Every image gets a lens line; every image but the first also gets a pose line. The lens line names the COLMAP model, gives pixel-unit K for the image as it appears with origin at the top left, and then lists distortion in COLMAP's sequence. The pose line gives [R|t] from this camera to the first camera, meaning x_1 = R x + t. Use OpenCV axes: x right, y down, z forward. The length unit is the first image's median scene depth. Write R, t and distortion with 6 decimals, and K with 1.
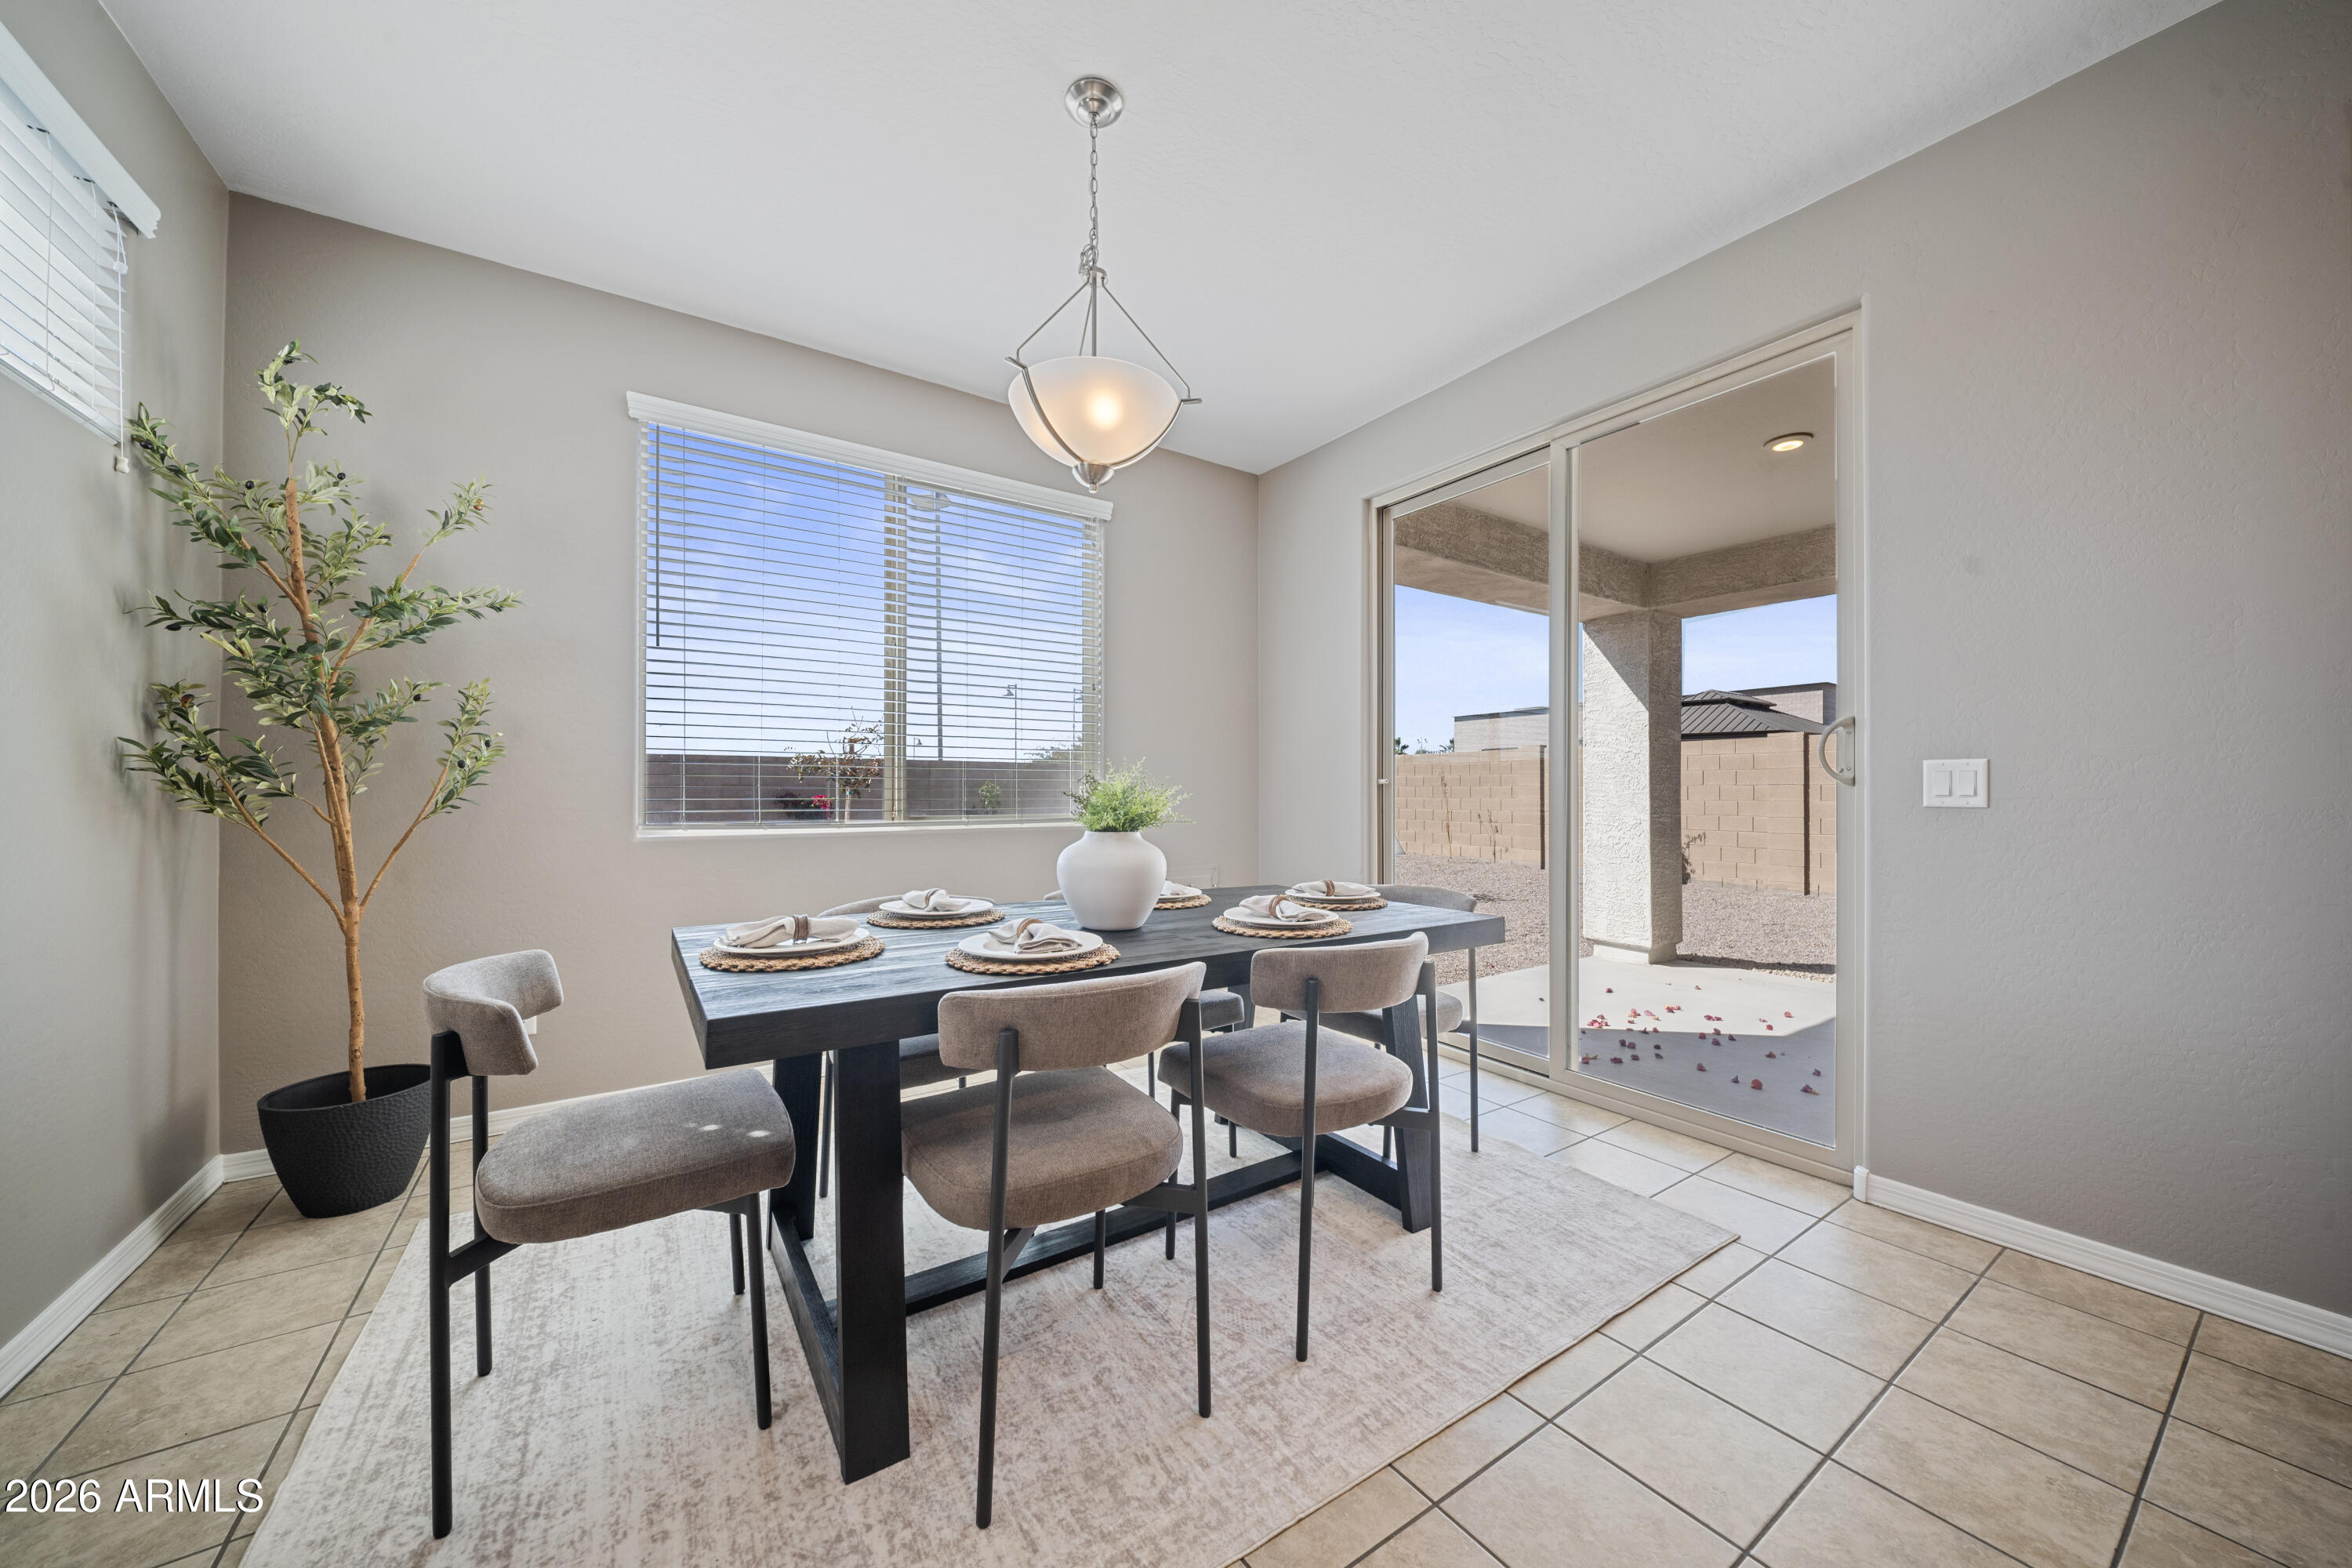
lens RADIAL K [[817.6, 0, 1128.3], [0, 817.6, 800.9], [0, 0, 1]] dist [-0.000544, -0.000044]
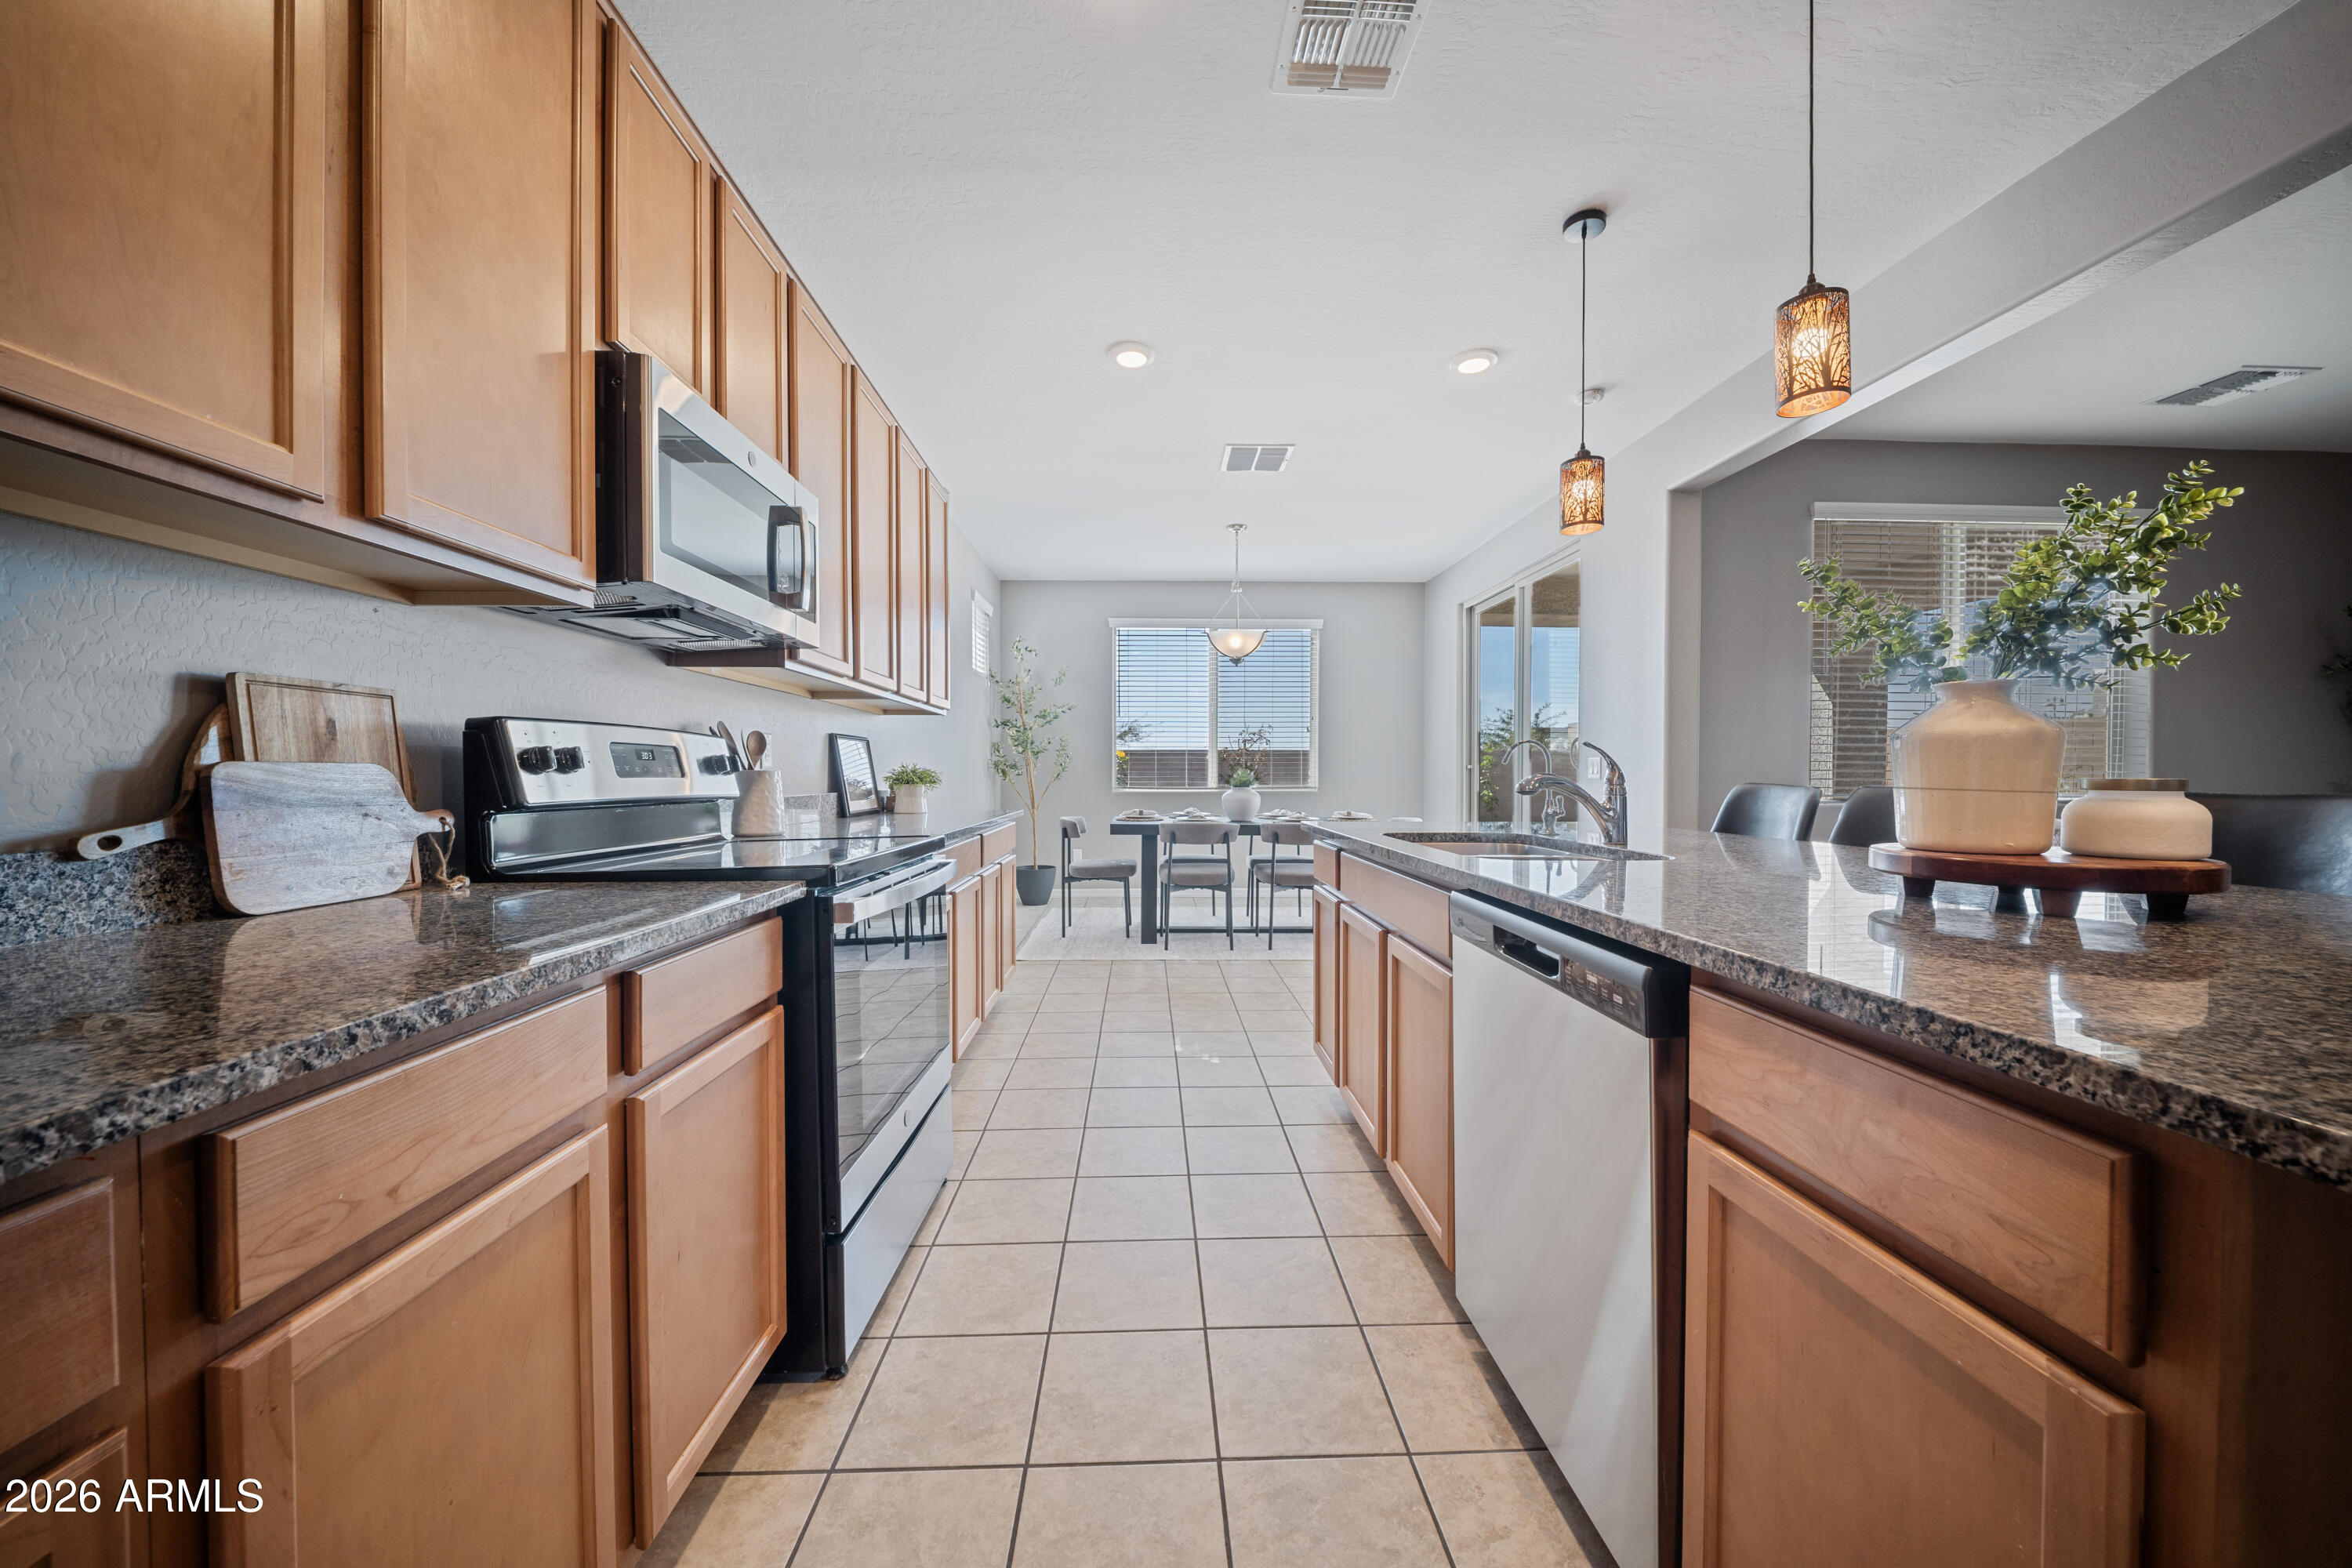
lens RADIAL K [[831.6, 0, 1172.7], [0, 831.6, 792.1], [0, 0, 1]] dist [-0.000461, -0.000044]
pose [[0.860558, 0.000164, -0.509353, 1.103703], [0.006728, 0.999909, 0.011689, 0.024330], [0.509309, -0.013487, 0.860478, -1.438229]]
